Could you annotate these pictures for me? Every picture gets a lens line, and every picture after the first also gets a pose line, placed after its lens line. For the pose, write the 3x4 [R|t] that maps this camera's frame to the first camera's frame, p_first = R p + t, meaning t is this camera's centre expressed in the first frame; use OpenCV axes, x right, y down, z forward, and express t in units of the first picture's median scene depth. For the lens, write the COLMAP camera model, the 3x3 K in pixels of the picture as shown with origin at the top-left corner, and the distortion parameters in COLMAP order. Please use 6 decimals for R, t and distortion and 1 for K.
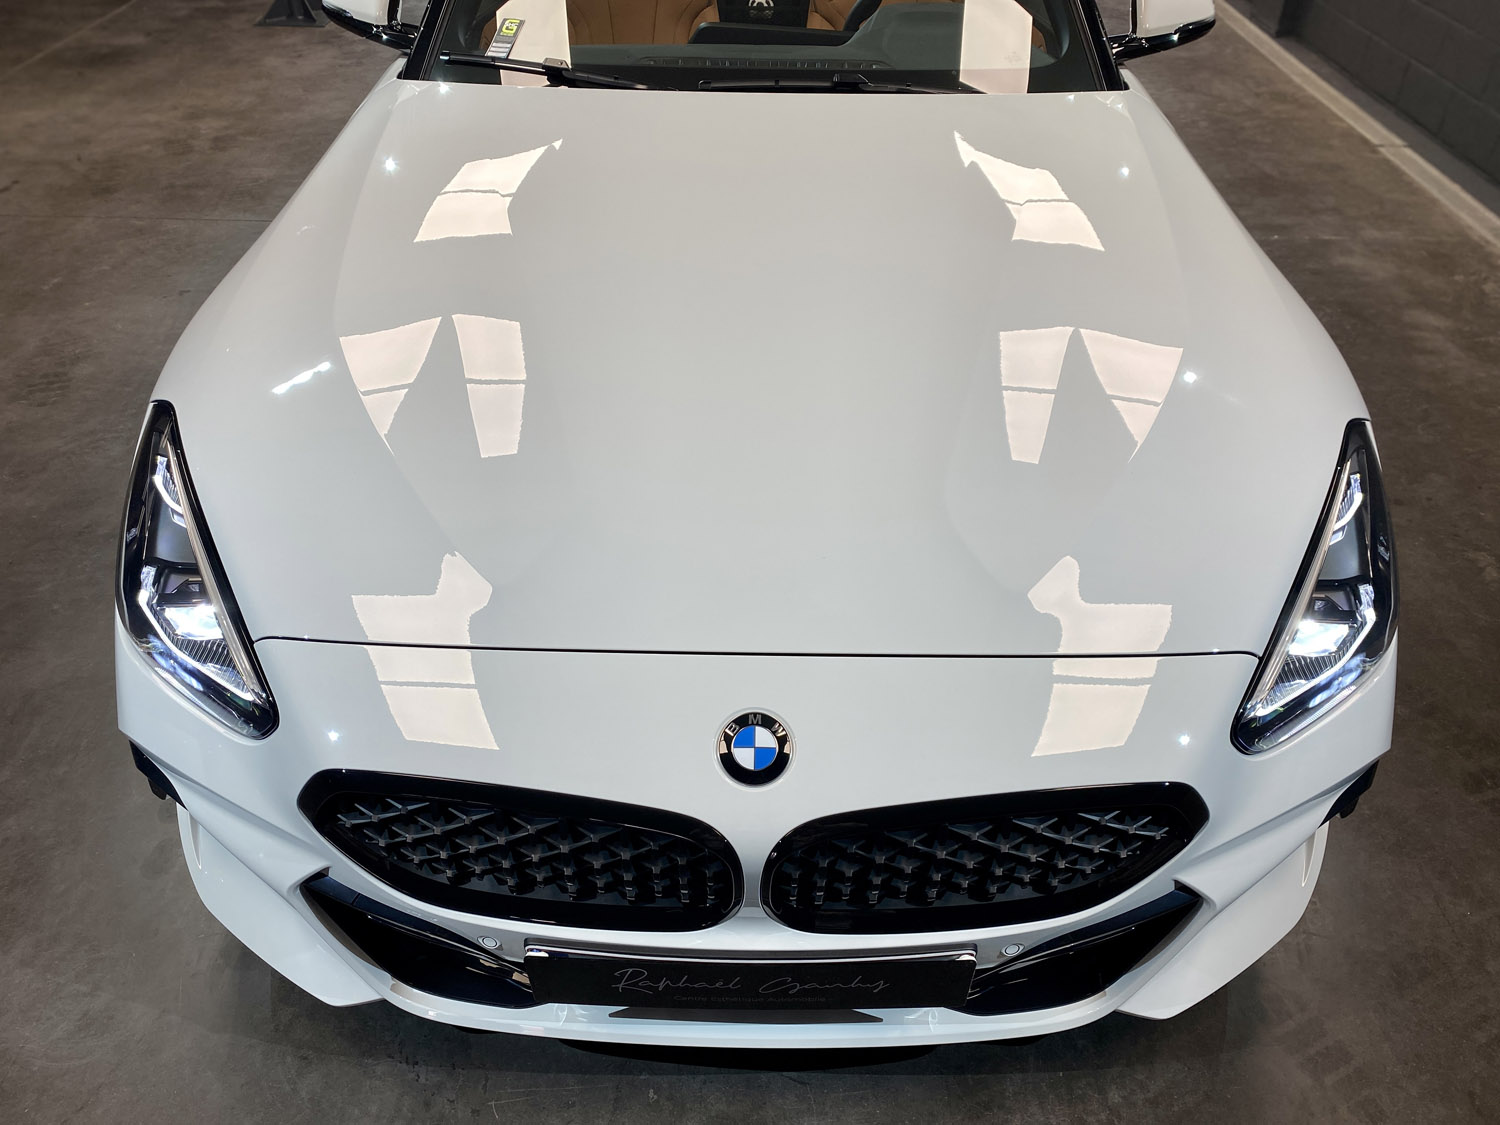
lens RADIAL K [[1149.1, 0, 749.0], [0, 1149.1, 561.2], [0, 0, 1]] dist [0.028645, -0.025240]
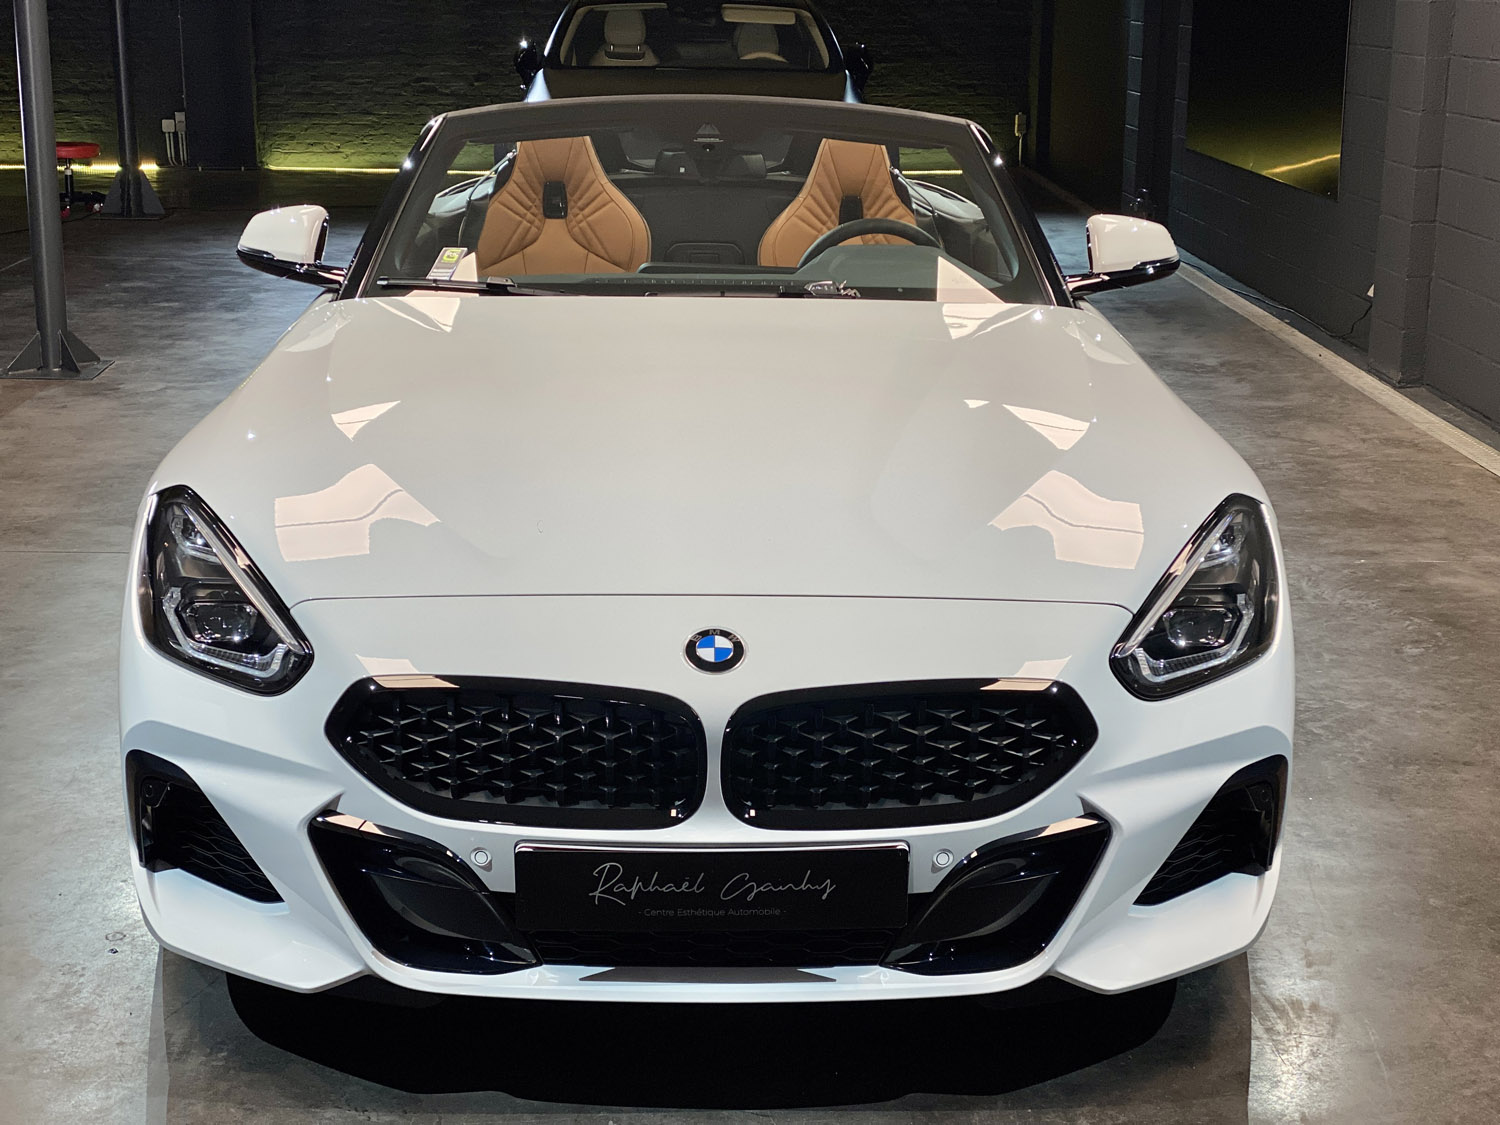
lens RADIAL K [[2236.5, 0, 738.9], [0, 2236.5, 546.1], [0, 0, 1]] dist [0.130857, 0.000000]
pose [[0.999489, -0.005195, 0.031530, -0.023048], [0.017587, 0.913237, -0.407049, 0.540984], [-0.026680, 0.407395, 0.912862, -0.645290]]
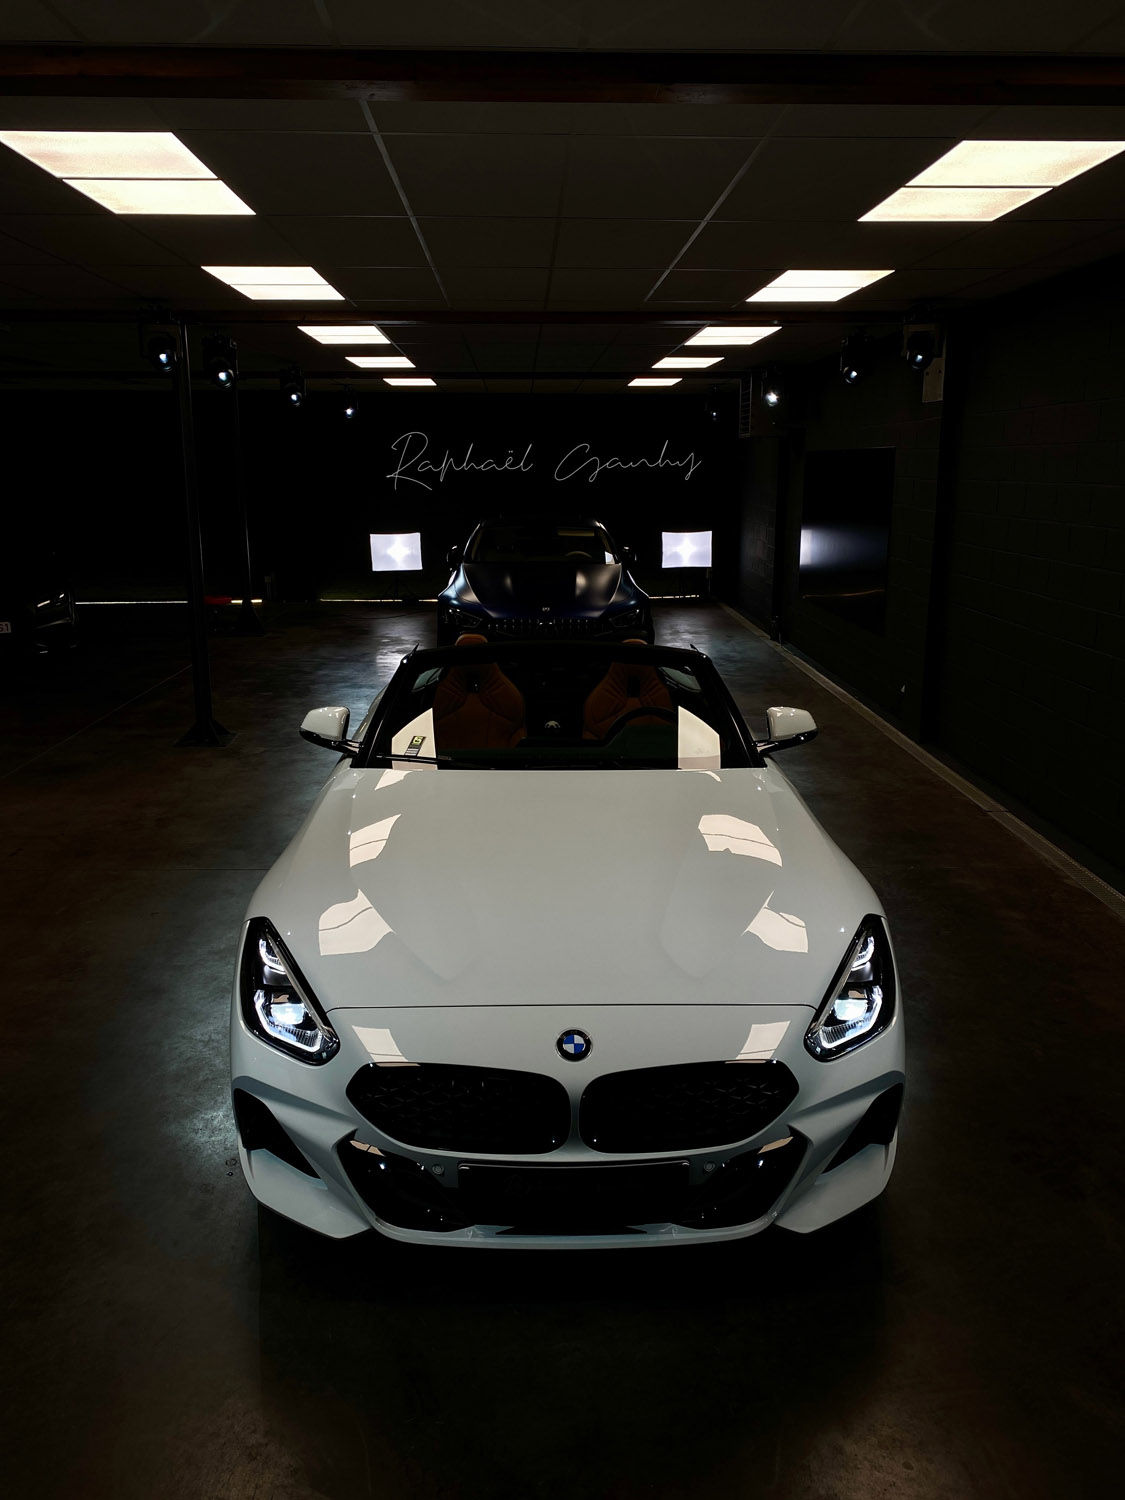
lens RADIAL K [[1149.1, 0, 559.2], [0, 1149.1, 738.1], [0, 0, 1]] dist [0.028645, -0.025240]
pose [[0.999456, -0.014315, 0.029705, -0.040003], [0.025568, 0.905295, -0.424014, 0.284932], [-0.020823, 0.424543, 0.905168, -0.596337]]
